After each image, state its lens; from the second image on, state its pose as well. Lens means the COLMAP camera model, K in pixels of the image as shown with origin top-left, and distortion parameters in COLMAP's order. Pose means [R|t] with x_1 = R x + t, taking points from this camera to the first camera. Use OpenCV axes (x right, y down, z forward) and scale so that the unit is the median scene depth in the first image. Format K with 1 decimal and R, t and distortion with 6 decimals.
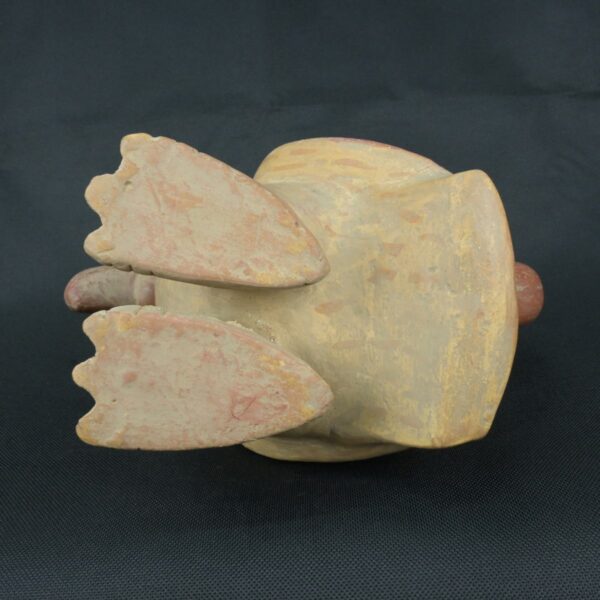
lens RADIAL K [[614.4, 0, 299.9], [0, 614.4, 299.4], [0, 0, 1]] dist [-0.001981, 0.000000]
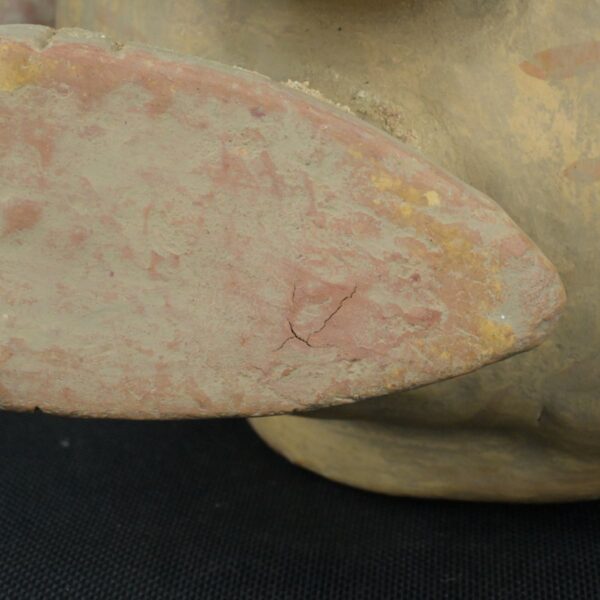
lens RADIAL K [[1931.6, 0, 300.0], [0, 1931.6, 300.2], [0, 0, 1]] dist [-0.024480, 0.000000]
pose [[0.998154, 0.048404, -0.036684, -0.062951], [-0.045416, 0.995893, 0.078323, 0.077887], [0.040324, -0.076513, 0.996253, -0.158121]]
